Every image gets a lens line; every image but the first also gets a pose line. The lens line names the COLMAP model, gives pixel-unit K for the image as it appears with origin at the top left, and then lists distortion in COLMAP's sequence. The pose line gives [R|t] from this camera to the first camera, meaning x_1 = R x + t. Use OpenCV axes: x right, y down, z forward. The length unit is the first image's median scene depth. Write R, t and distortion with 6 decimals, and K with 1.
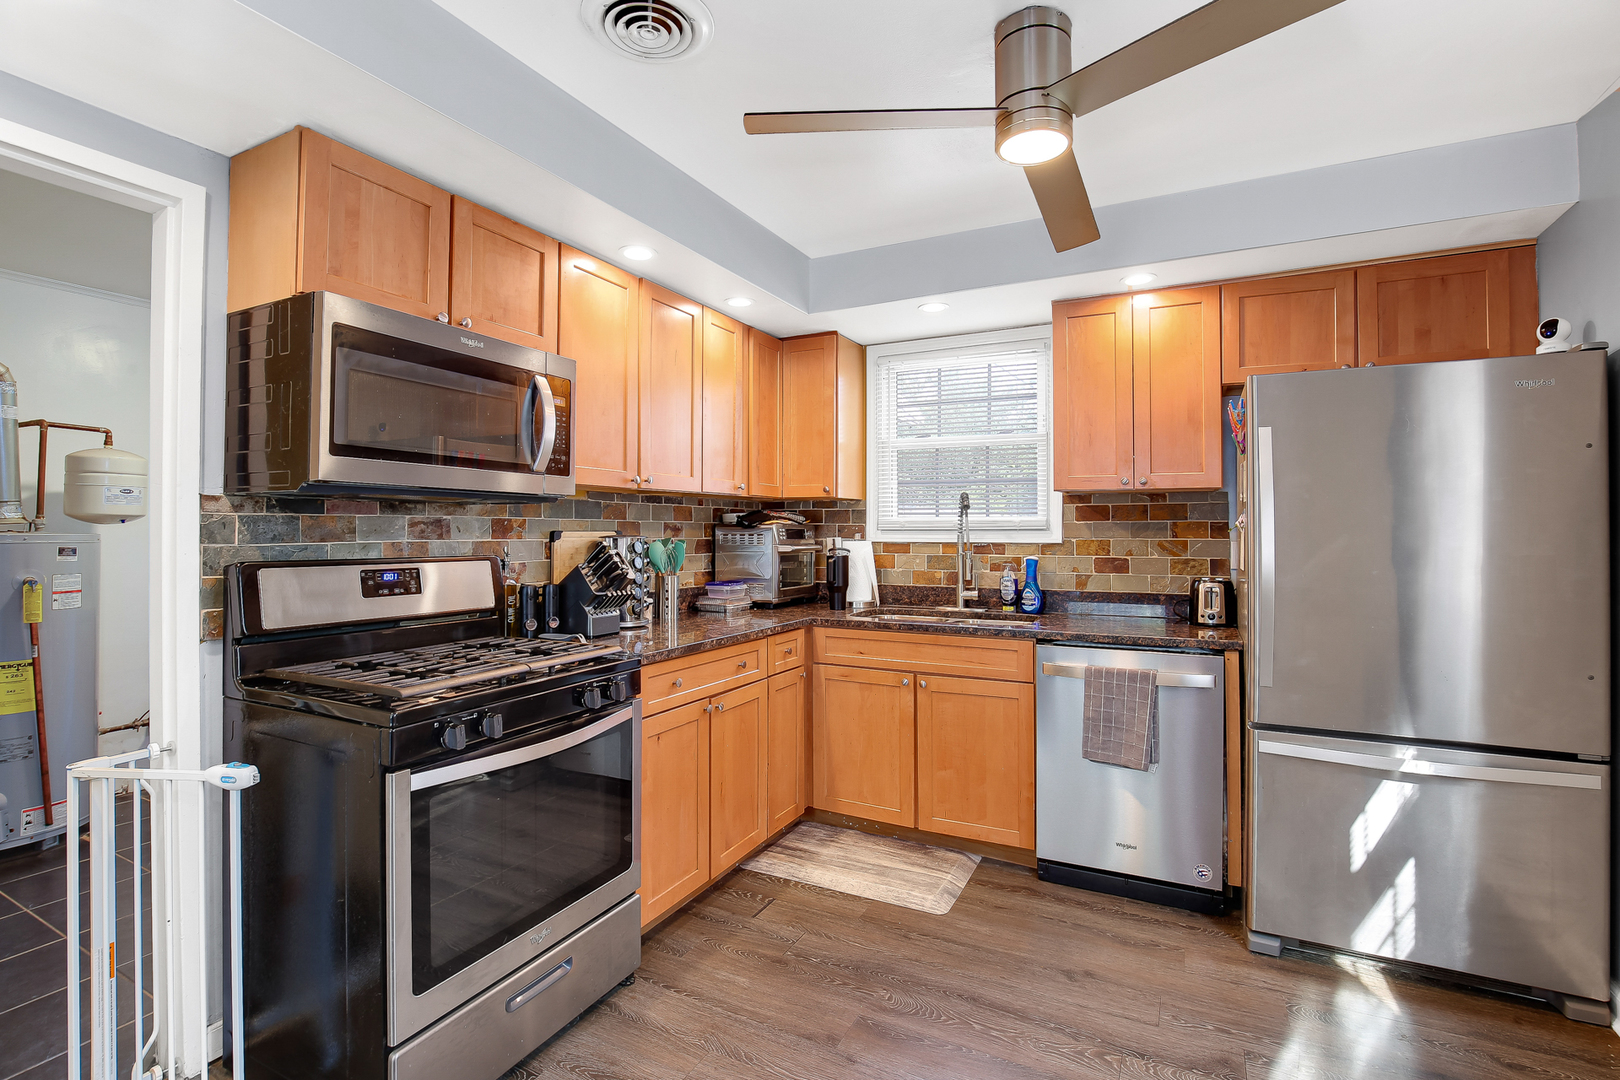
lens RADIAL K [[747.9, 0, 807.9], [0, 747.9, 518.1], [0, 0, 1]] dist [-0.040076, 0.008274]
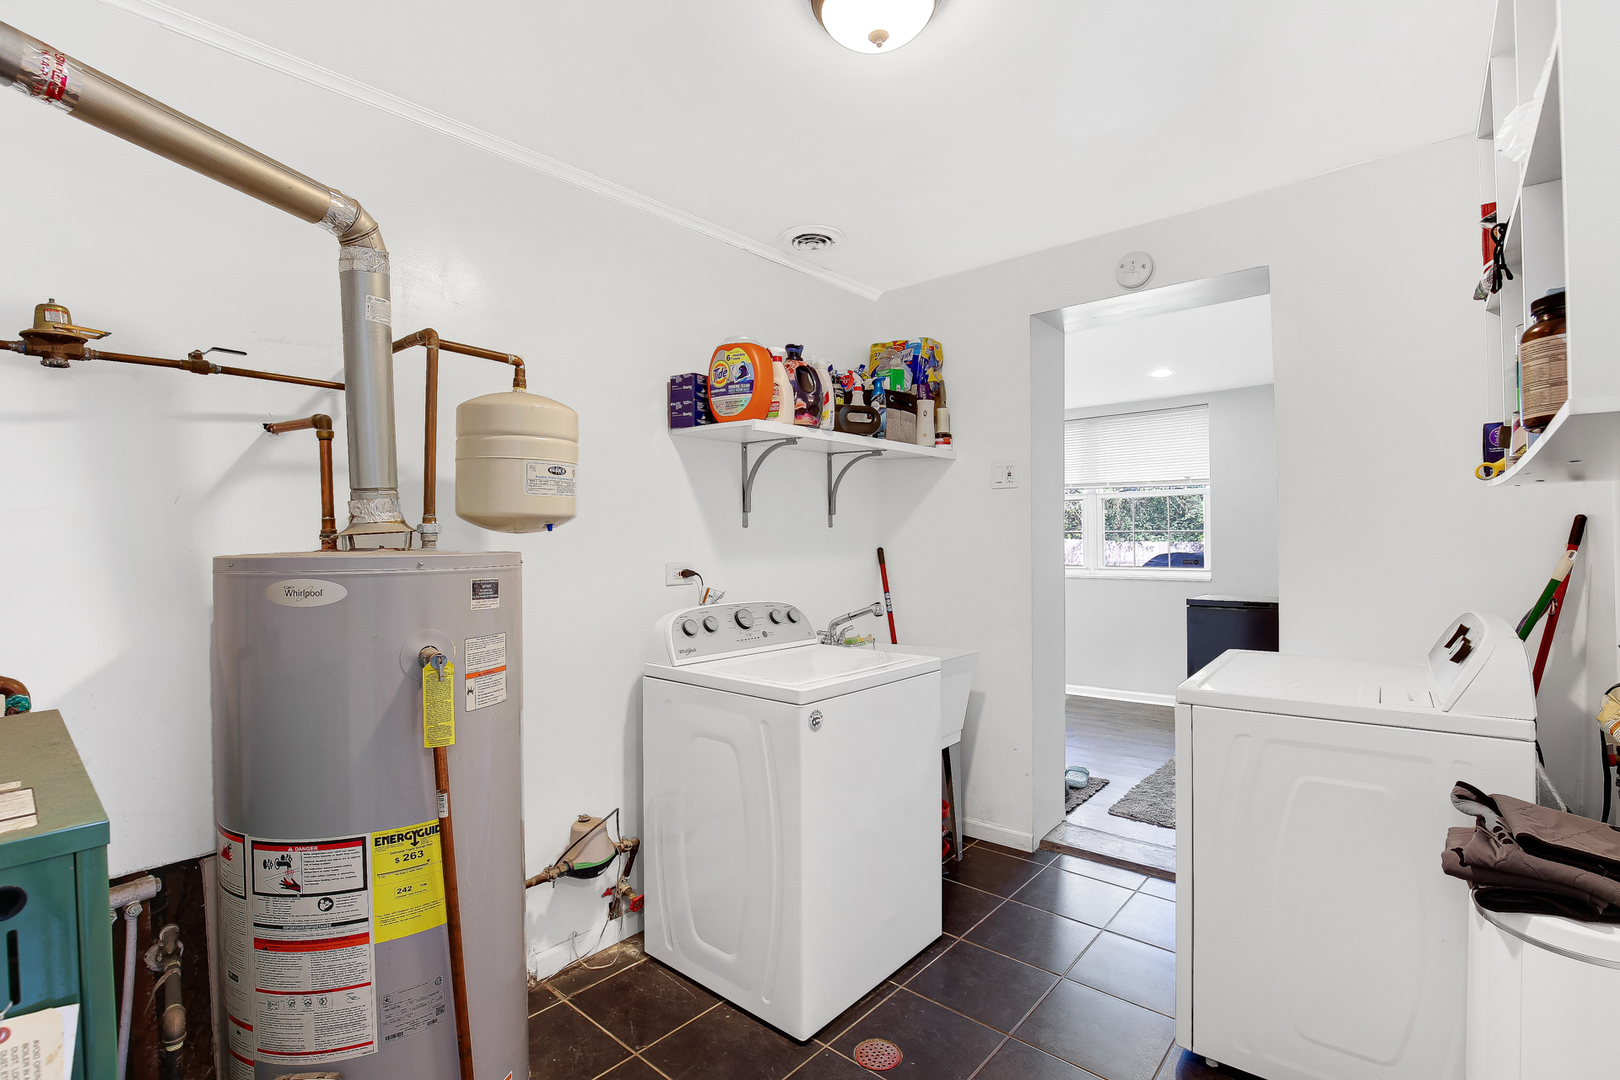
lens RADIAL K [[741.9, 0, 810.0], [0, 741.9, 540.0], [0, 0, 1]] dist [-0.040554, 0.008444]
pose [[0.972719, -0.007026, -0.231880, -0.369378], [0.011327, 0.999788, 0.017222, 0.003752], [0.231710, -0.019378, 0.972592, 0.302215]]
